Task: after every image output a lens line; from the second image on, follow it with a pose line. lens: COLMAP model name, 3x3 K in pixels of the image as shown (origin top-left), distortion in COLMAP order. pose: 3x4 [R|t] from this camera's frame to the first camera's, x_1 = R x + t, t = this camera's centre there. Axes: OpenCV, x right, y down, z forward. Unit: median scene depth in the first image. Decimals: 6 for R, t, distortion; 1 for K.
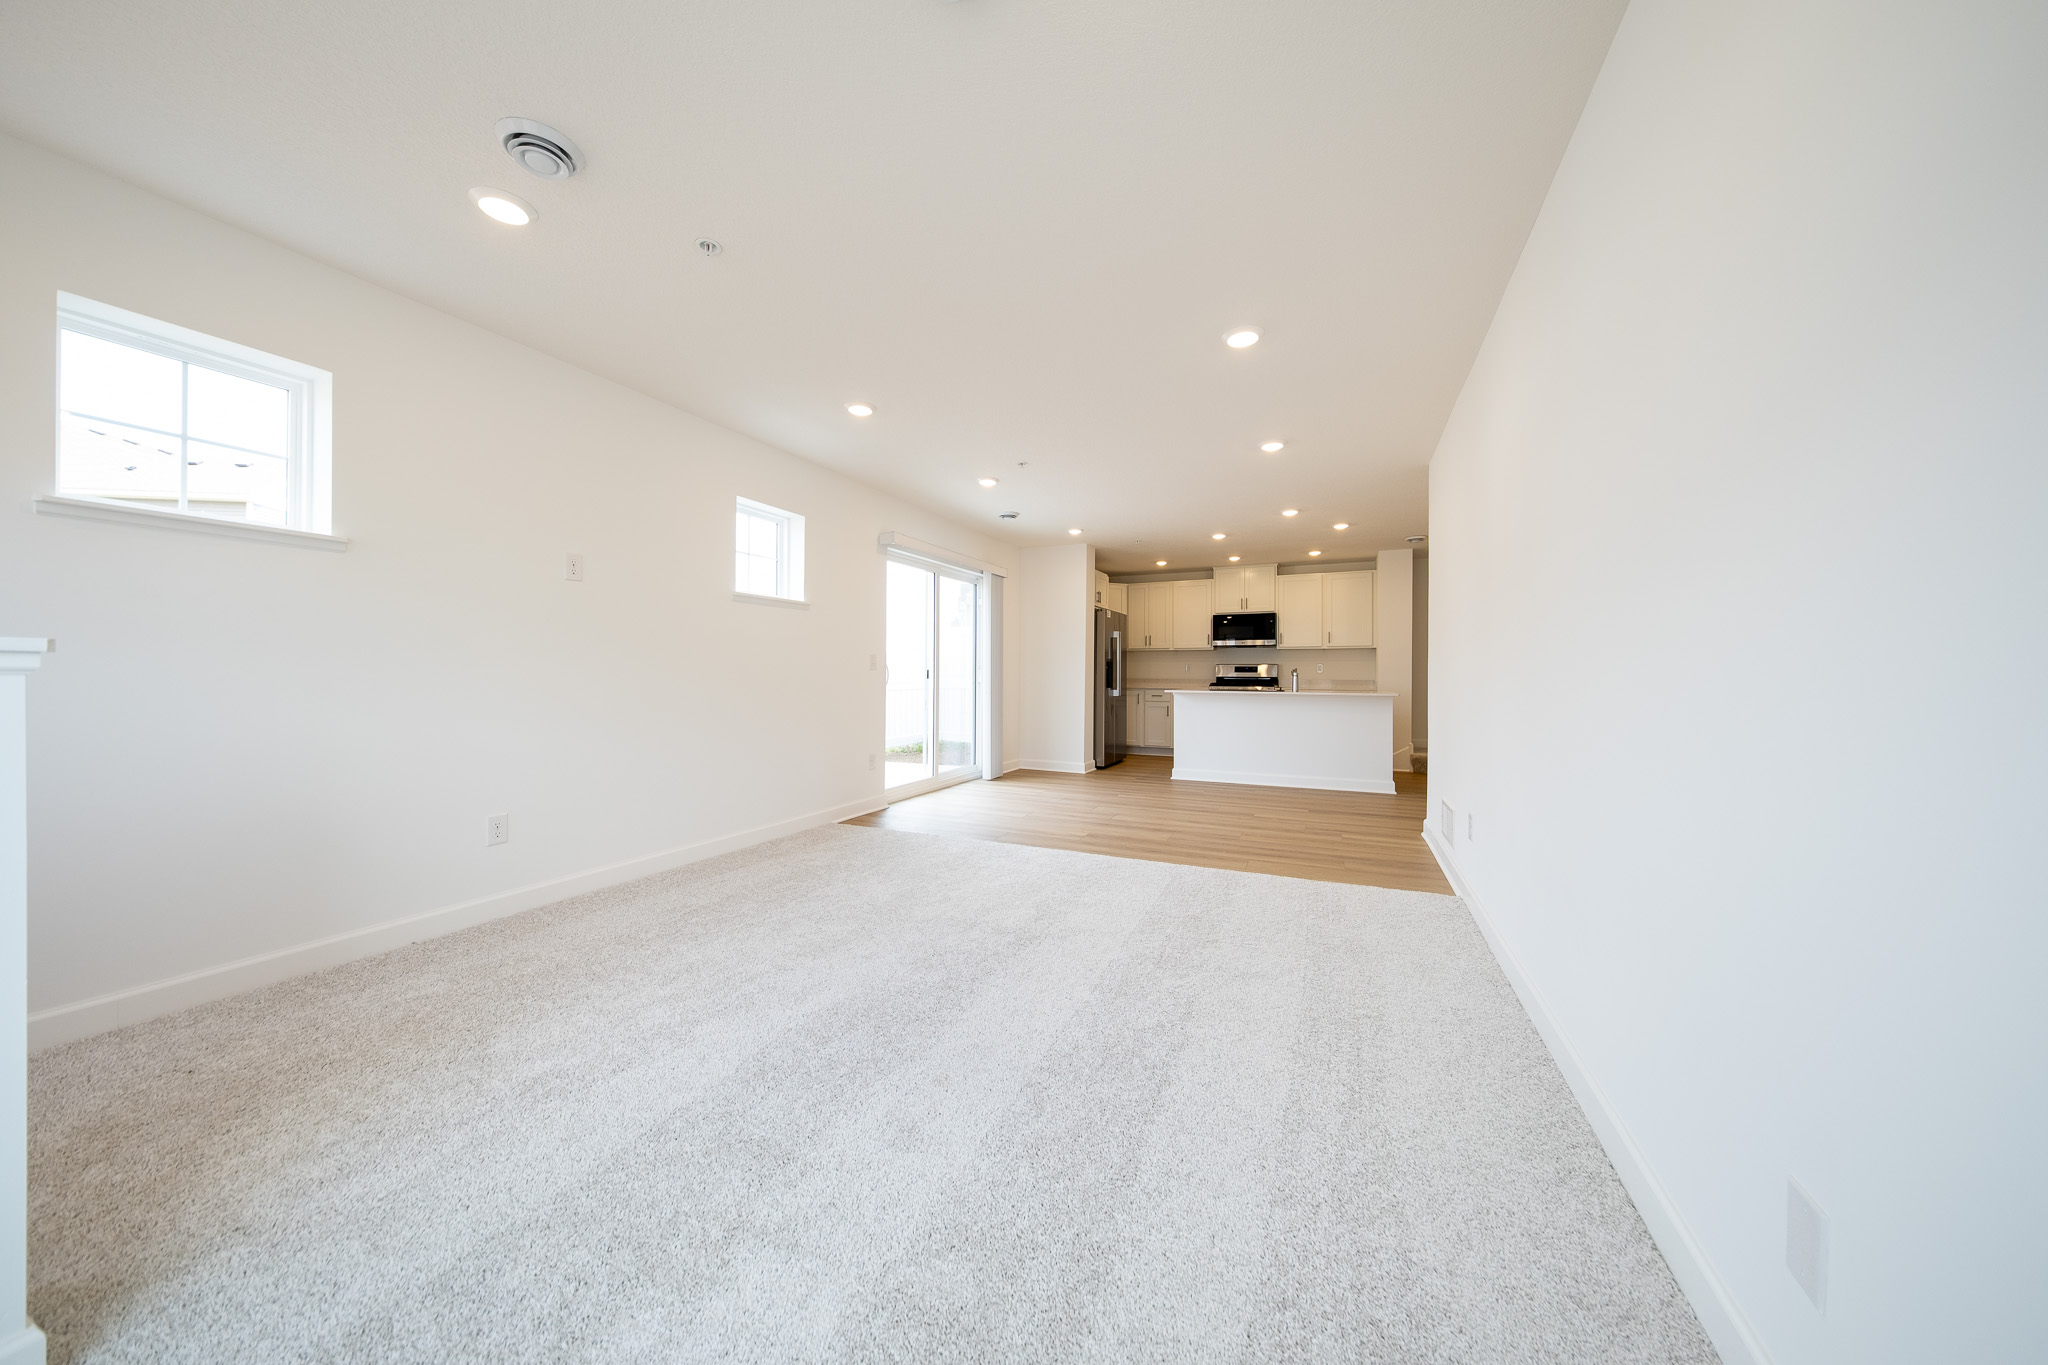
lens RADIAL K [[692.1, 0, 1007.0], [0, 692.1, 669.8], [0, 0, 1]] dist [0.003371, 0.000093]
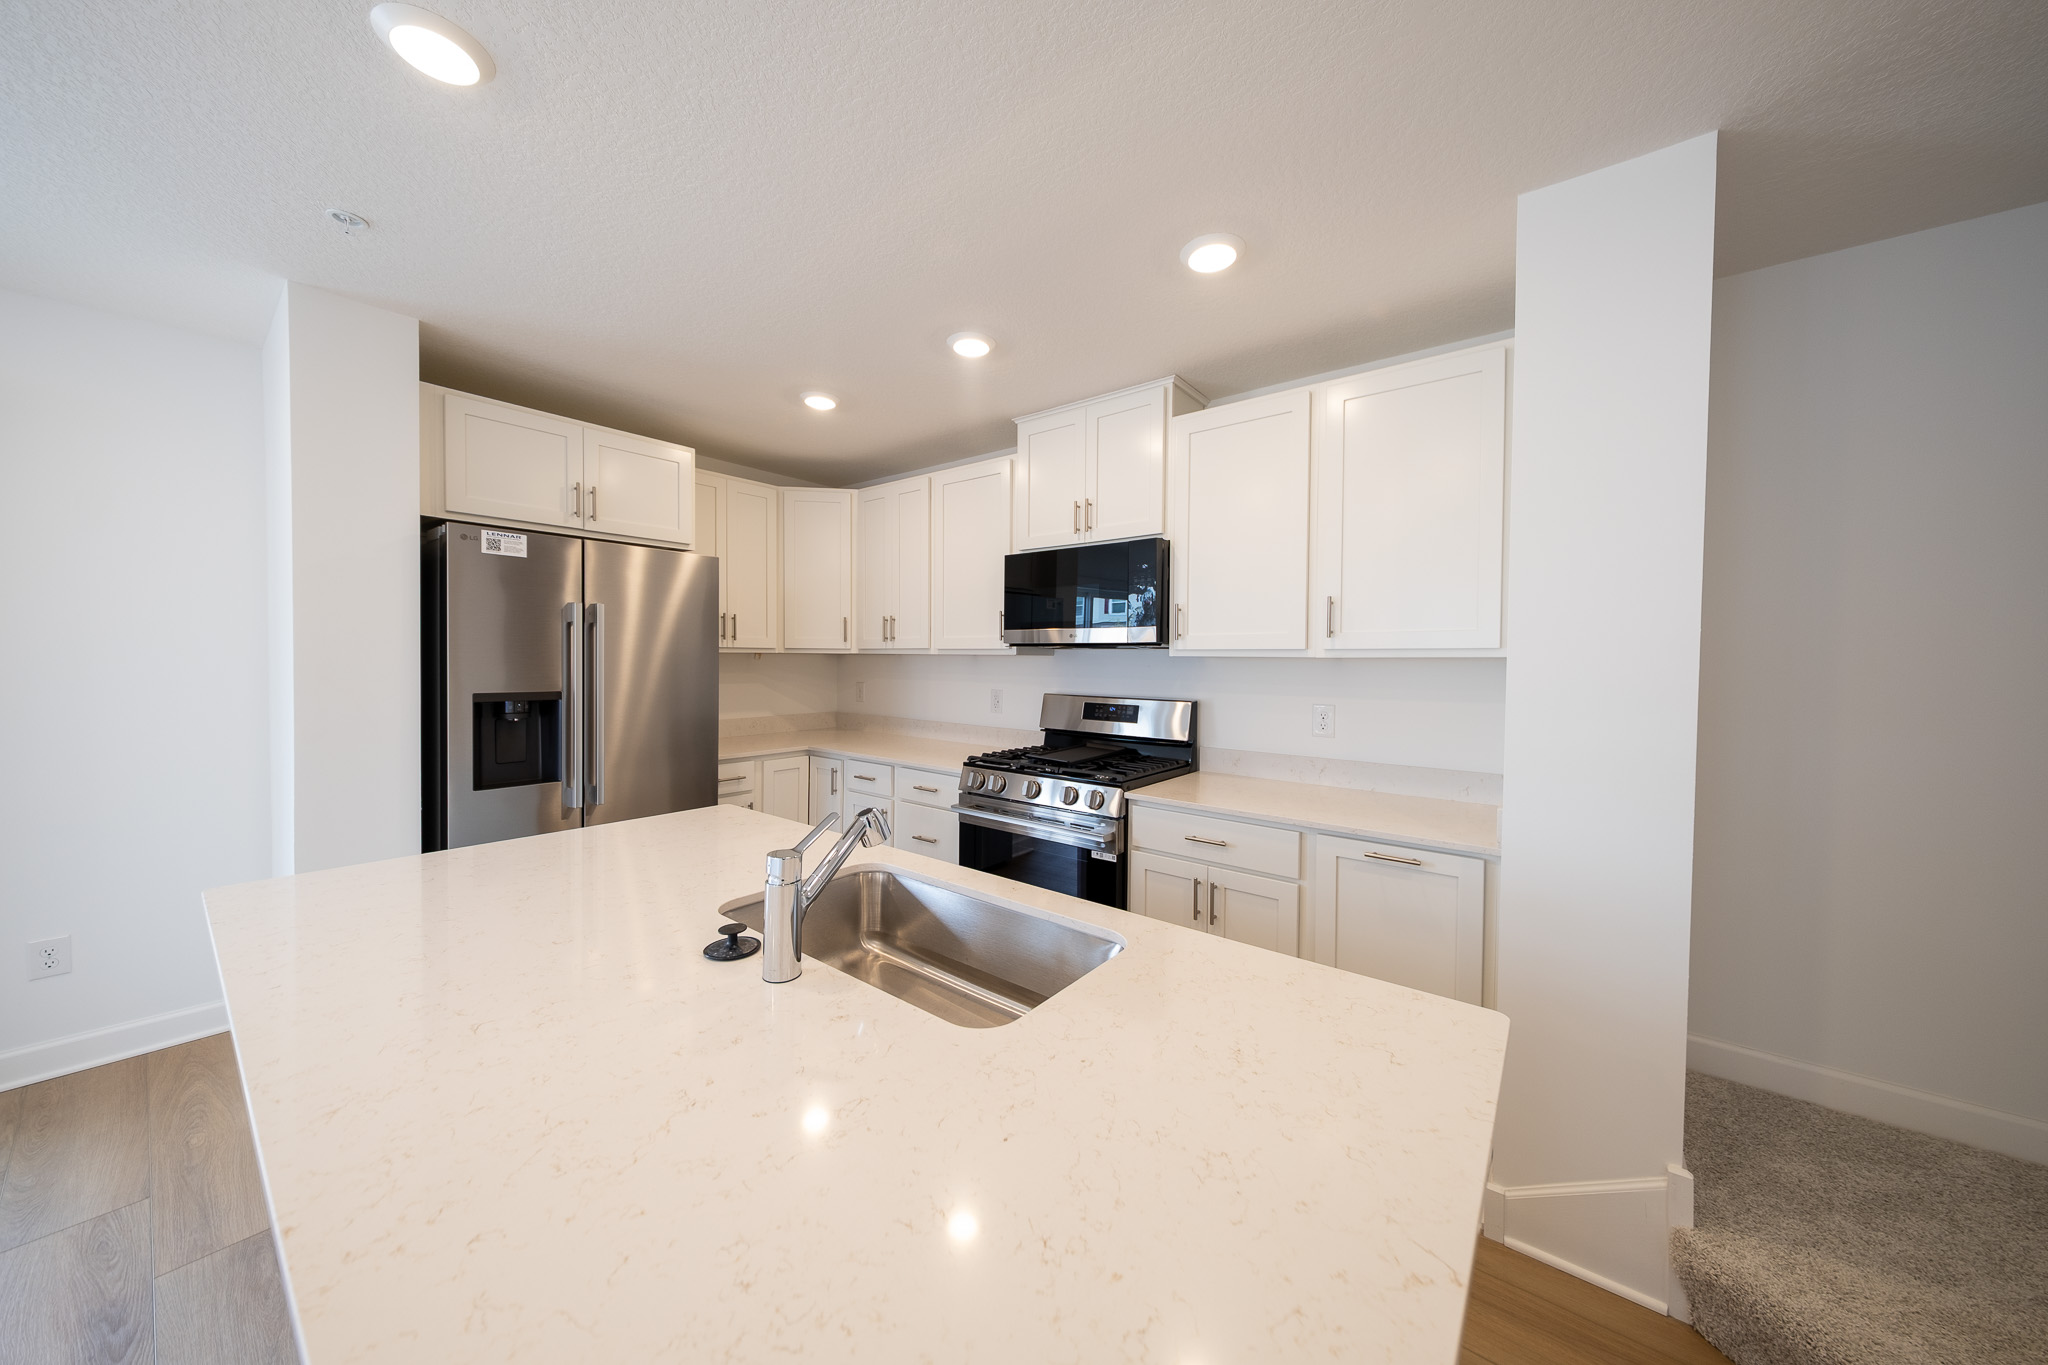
lens RADIAL K [[692.1, 0, 1023.3], [0, 692.1, 675.3], [0, 0, 1]] dist [0.003371, 0.000093]
pose [[0.972075, 0.011732, -0.234376, 0.406007], [-0.003331, 0.999339, 0.036210, -0.032767], [0.234646, -0.034418, 0.971471, 0.692084]]
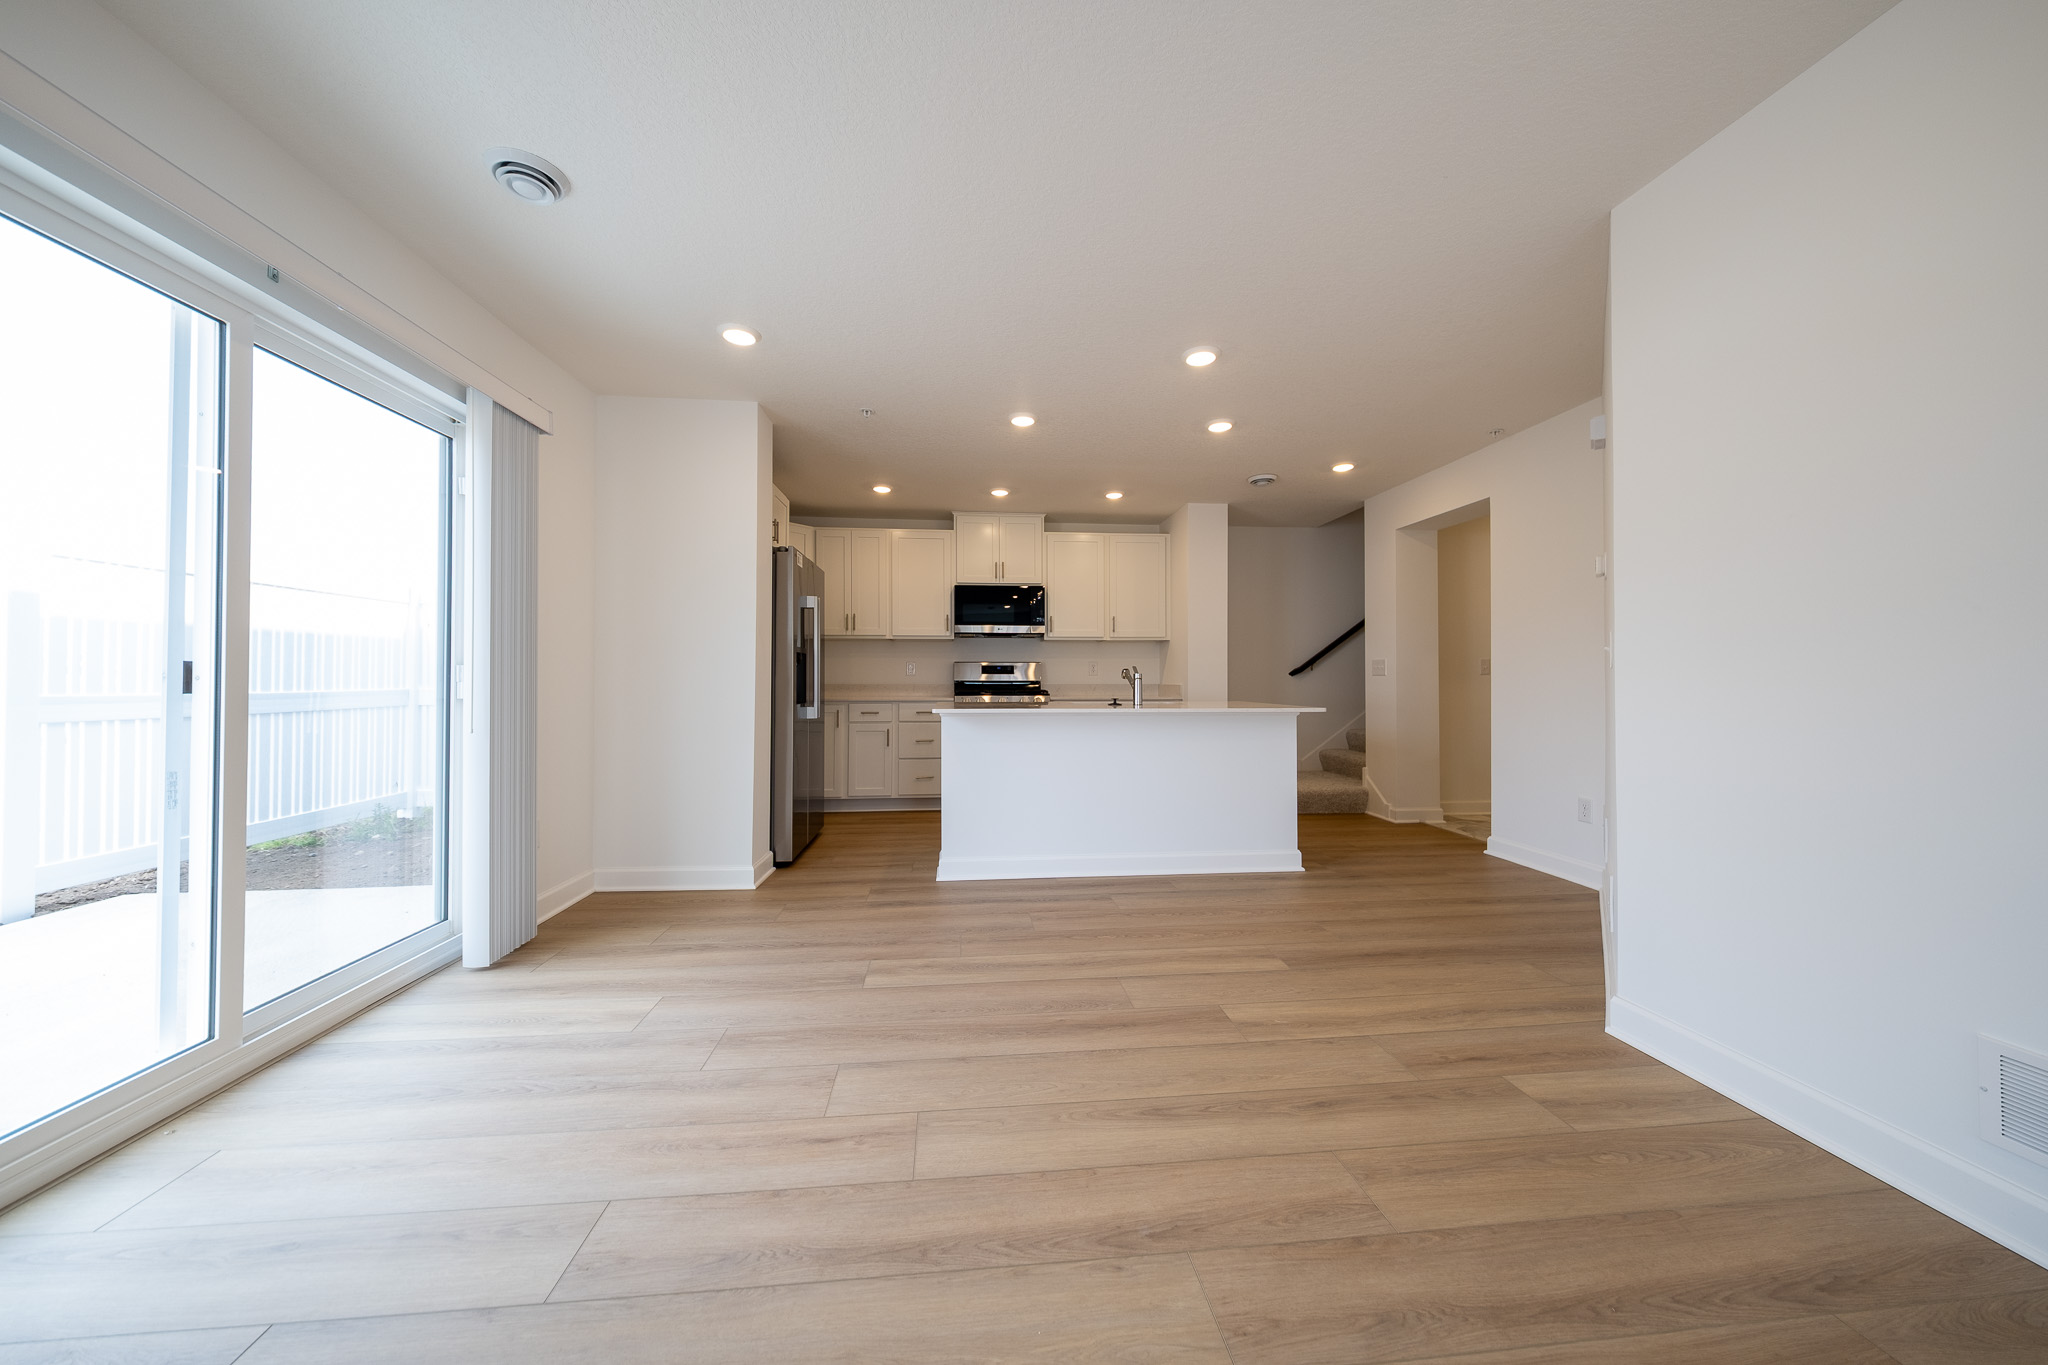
lens RADIAL K [[692.1, 0, 1022.1], [0, 692.1, 673.5], [0, 0, 1]] dist [0.003371, 0.000093]
pose [[0.862158, 0.000511, 0.506640, 0.026440], [-0.000956, 0.999999, 0.000618, 0.002949], [-0.506639, -0.001018, 0.862158, 0.431555]]
